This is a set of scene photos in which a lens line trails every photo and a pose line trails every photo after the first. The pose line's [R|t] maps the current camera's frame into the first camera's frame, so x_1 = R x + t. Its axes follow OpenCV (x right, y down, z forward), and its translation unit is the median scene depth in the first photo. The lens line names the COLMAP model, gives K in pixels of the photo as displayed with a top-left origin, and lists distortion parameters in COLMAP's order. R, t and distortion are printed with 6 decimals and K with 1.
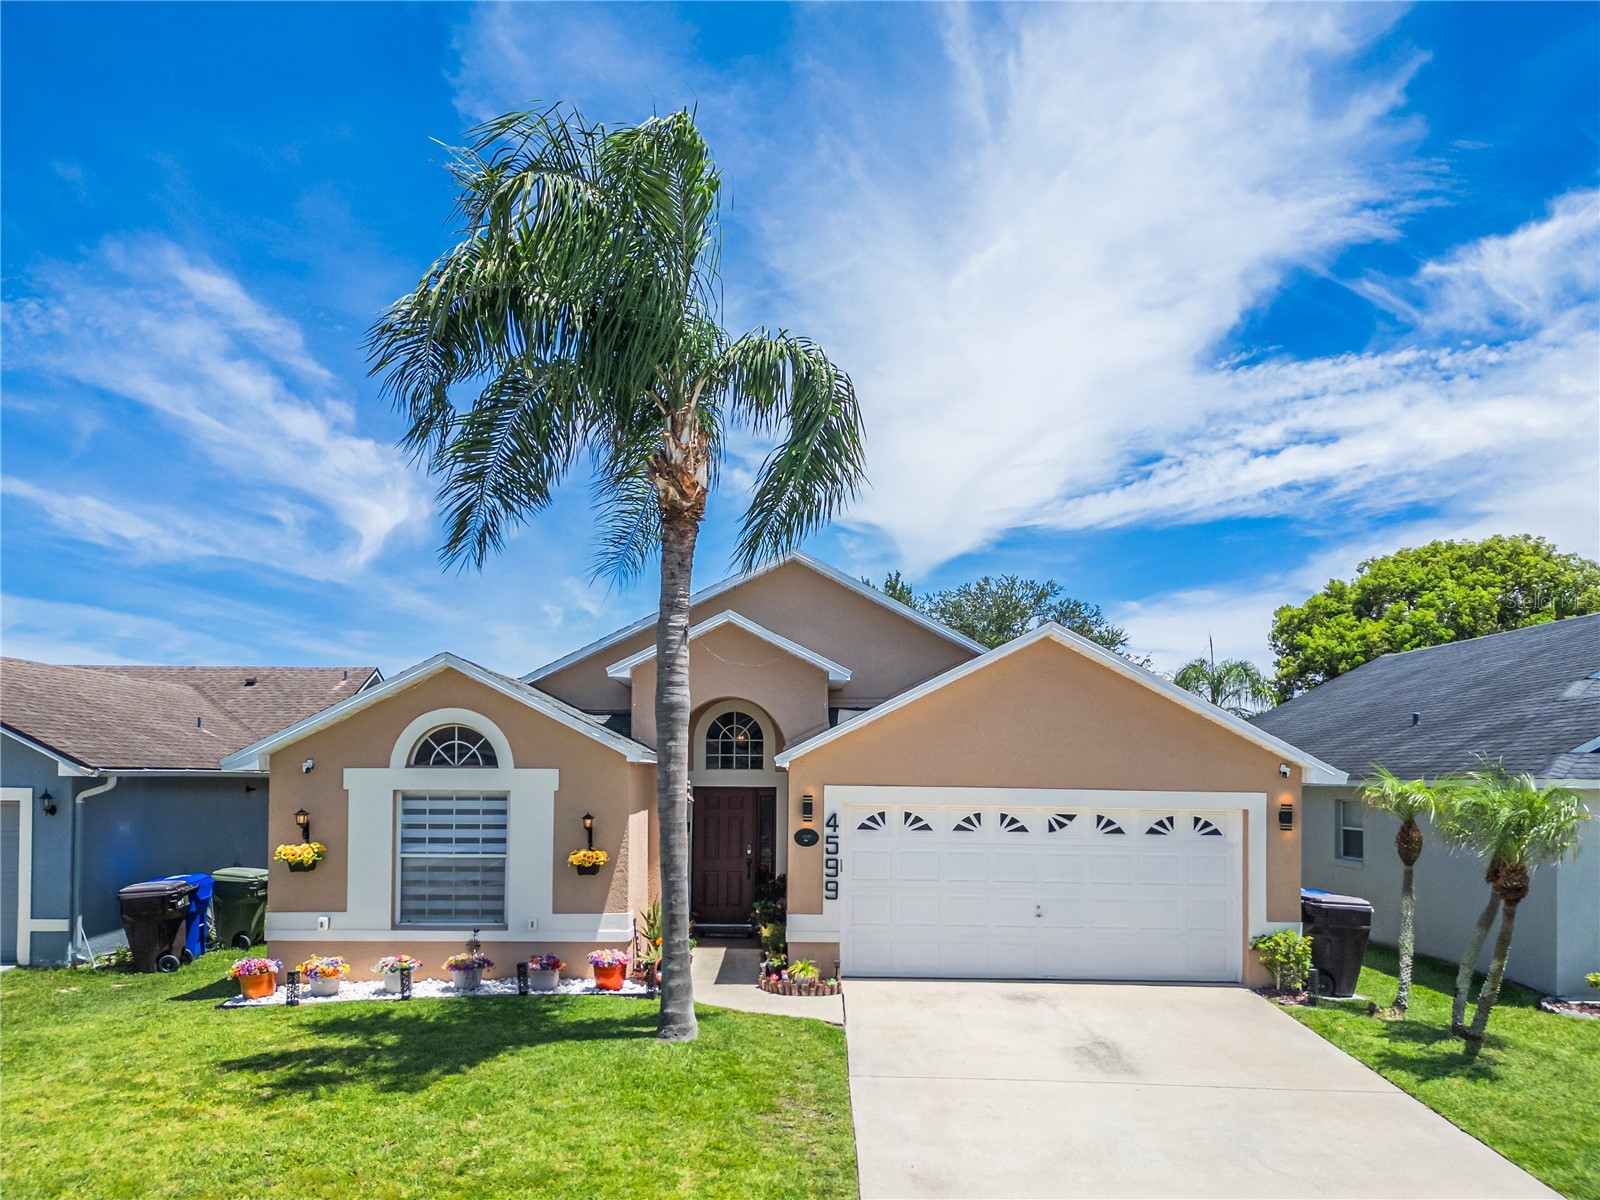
lens RADIAL K [[1193.0, 0, 818.4], [0, 1193.0, 711.5], [0, 0, 1]] dist [0.028587, -0.001727]
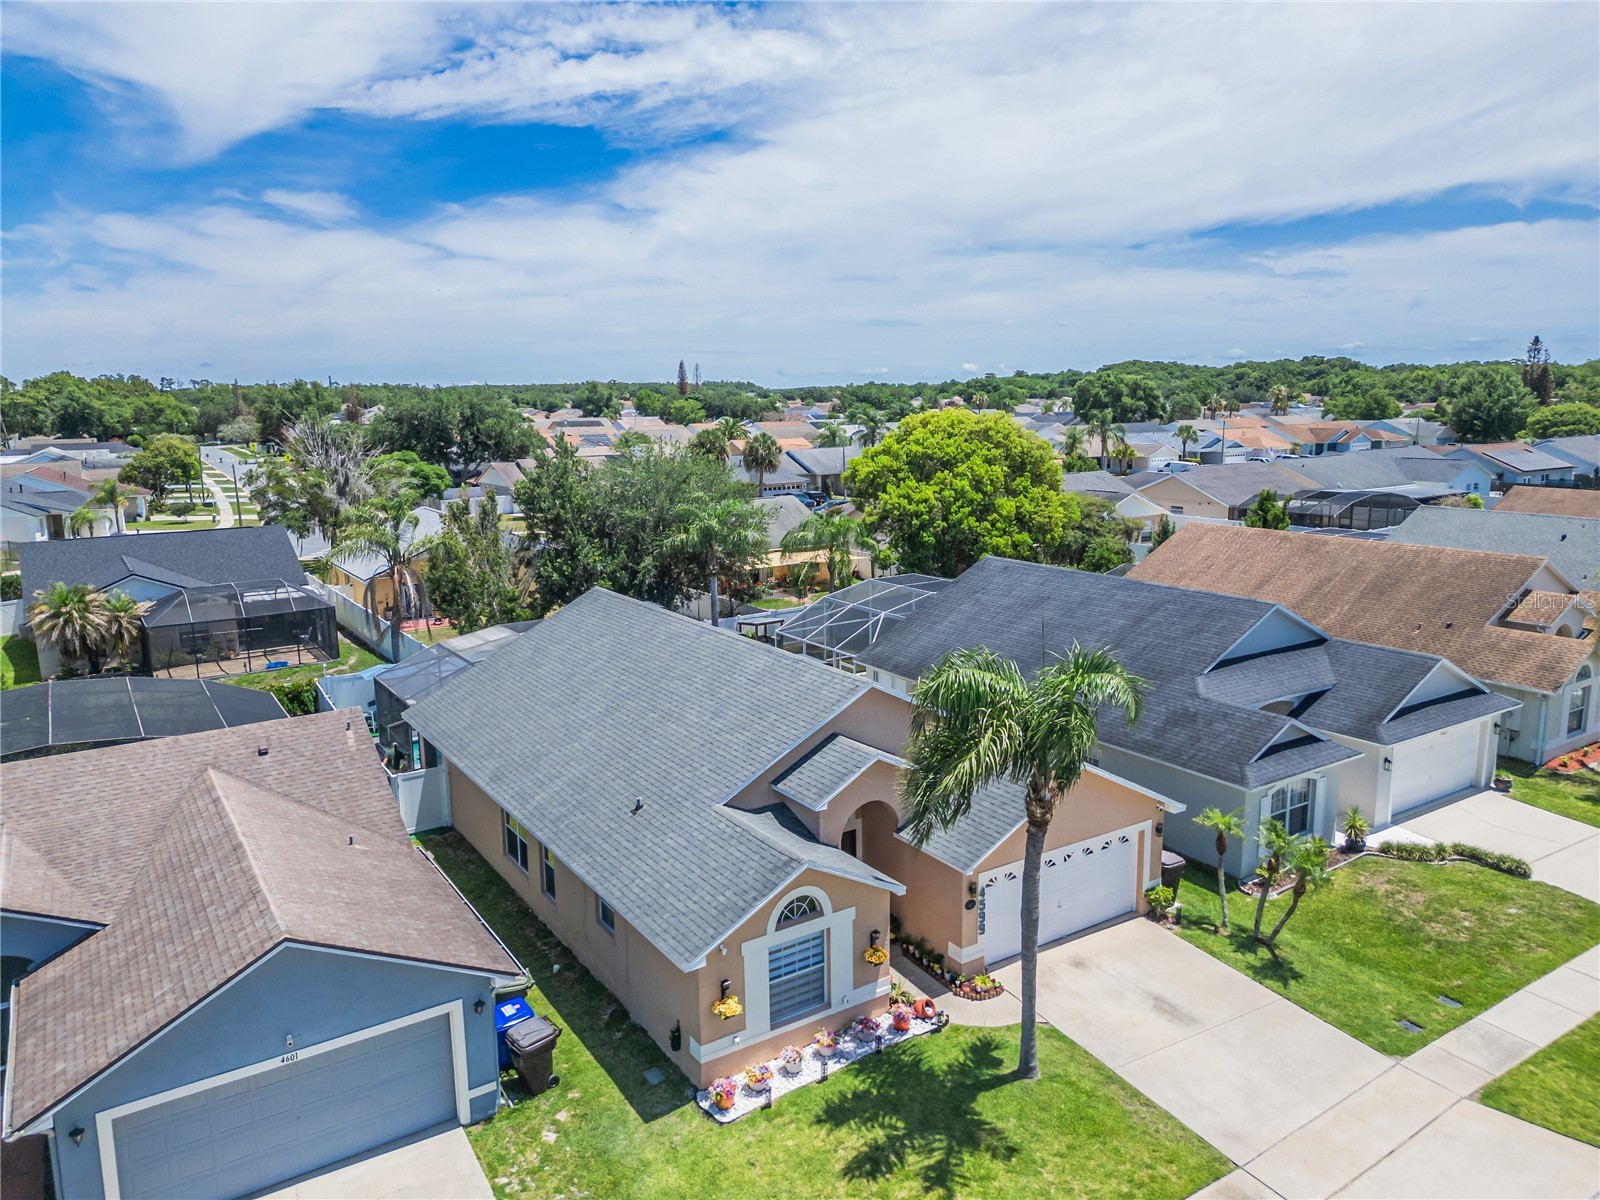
lens RADIAL K [[1157.5, 0, 800.0], [0, 1157.5, 600.0], [0, 0, 1]] dist [0.068822, -0.000960]
pose [[0.844406, -0.122382, 0.521537, -1.043908], [-0.008563, 0.970347, 0.241563, -0.727980], [-0.535635, -0.208443, 0.818319, -0.156412]]
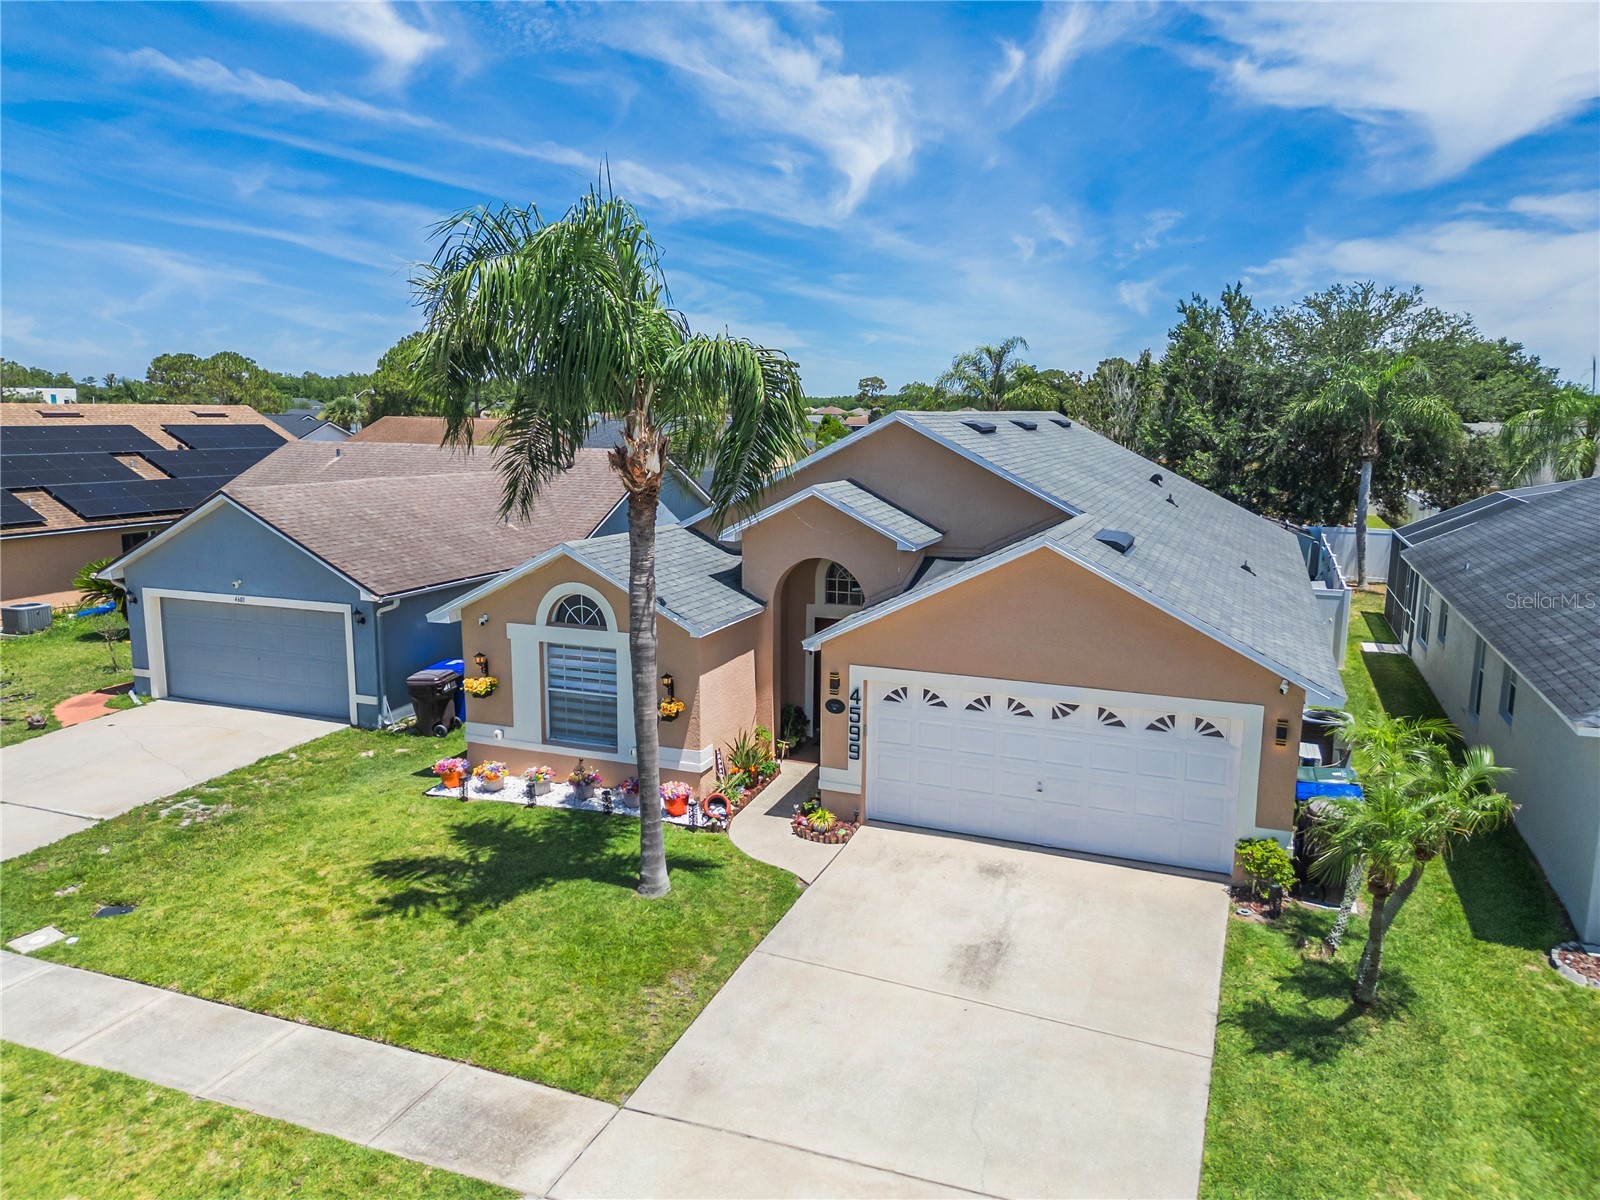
lens RADIAL K [[1128.7, 0, 821.2], [0, 1128.7, 622.2], [0, 0, 1]] dist [0.076401, -0.051359]
pose [[0.925051, 0.071179, -0.373114, 0.385383], [0.019376, 0.972164, 0.233497, -0.234024], [0.379348, -0.223226, 0.897923, 0.016861]]
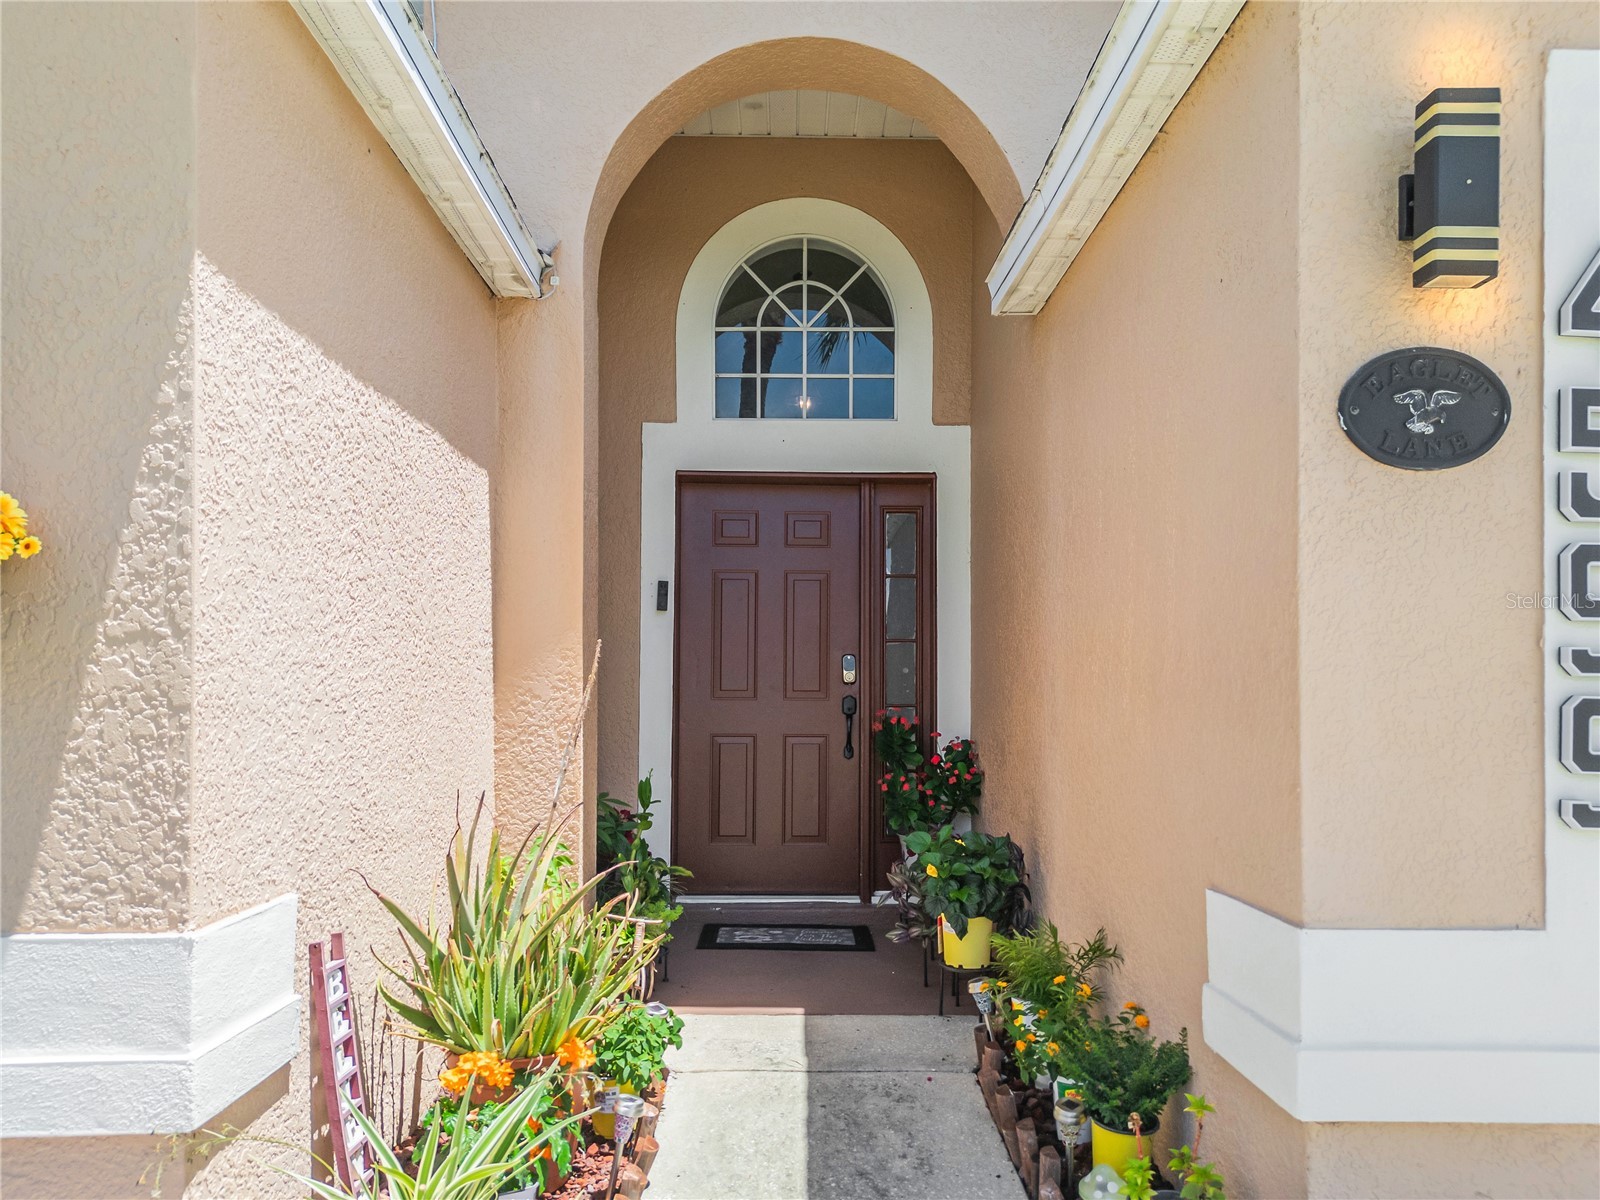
lens RADIAL K [[1136.6, 0, 814.3], [0, 1136.6, 673.7], [0, 0, 1]] dist [0.025923, -0.001421]
pose [[0.999988, -0.004823, 0.001002, -0.084935], [0.004788, 0.999447, 0.032910, 0.133030], [-0.001160, -0.032905, 0.999458, 0.858733]]
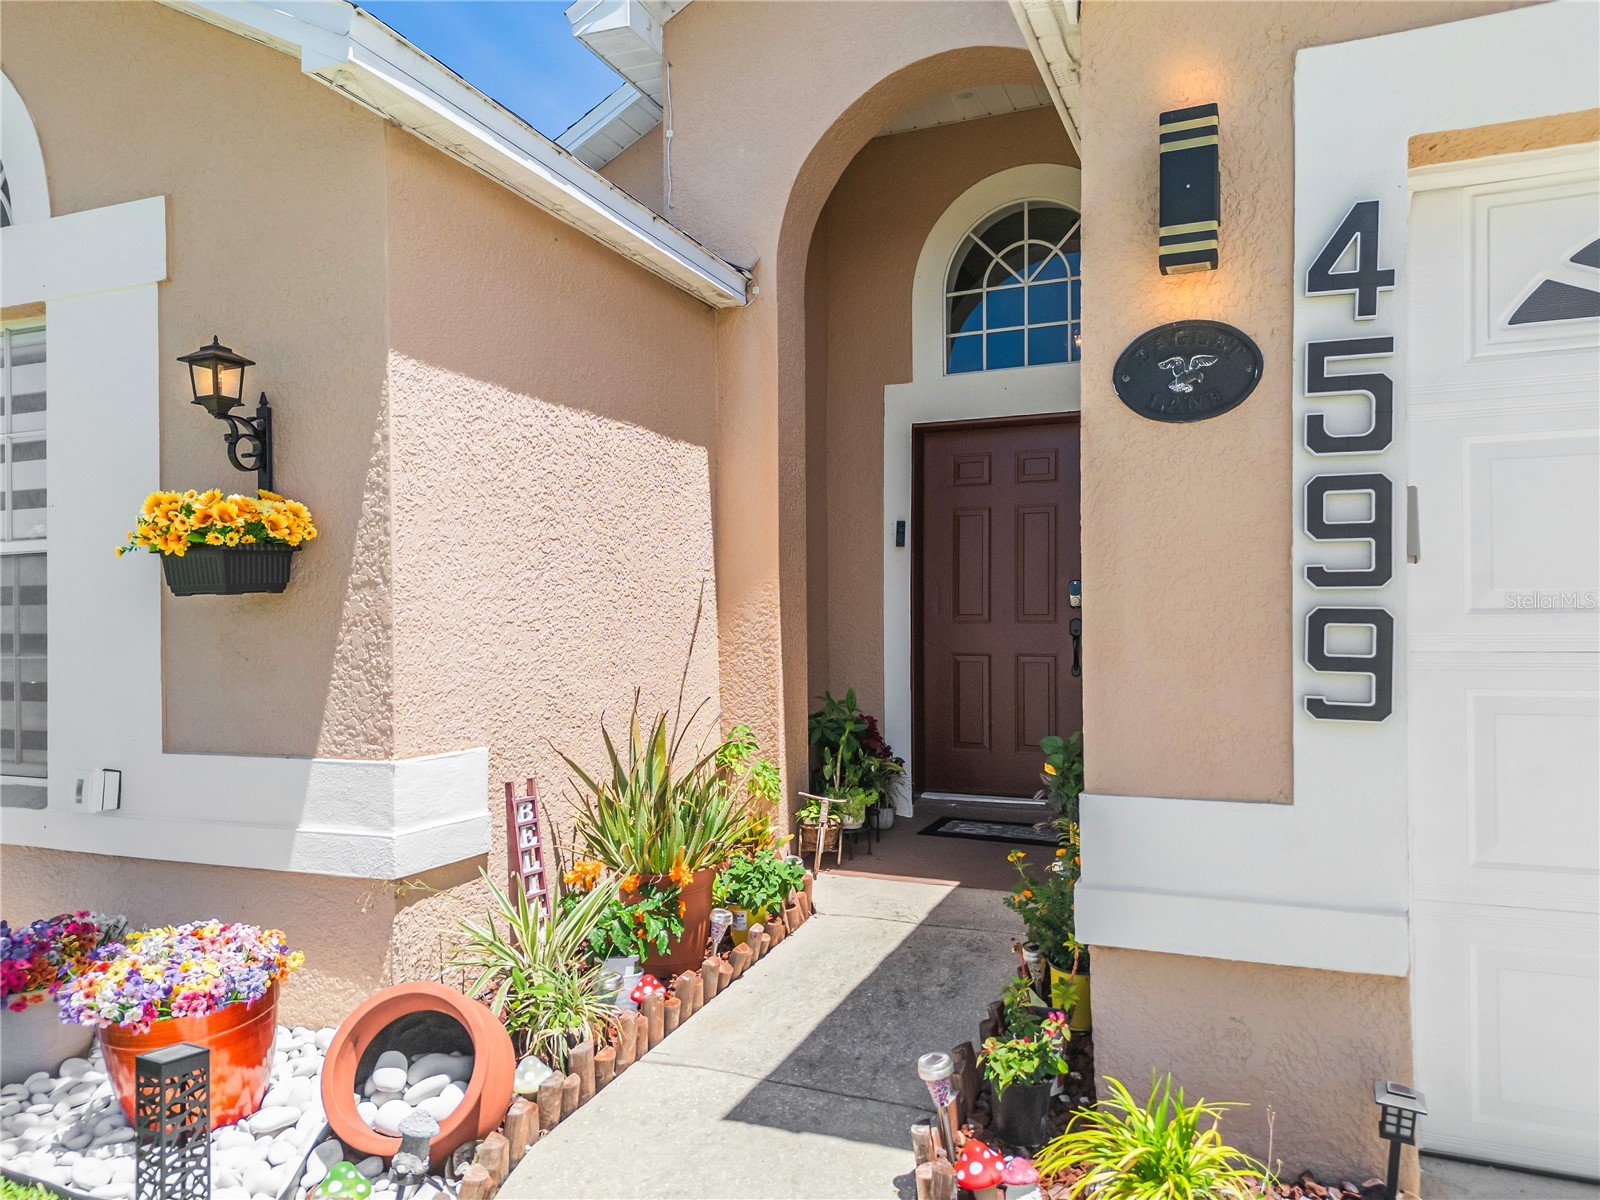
lens RADIAL K [[1128.7, 0, 821.2], [0, 1128.7, 622.2], [0, 0, 1]] dist [0.076401, -0.051359]
pose [[0.920717, -0.014703, -0.389954, 0.005593], [0.034301, 0.998471, 0.043340, 0.133544], [0.388721, -0.053279, 0.919814, 0.821284]]
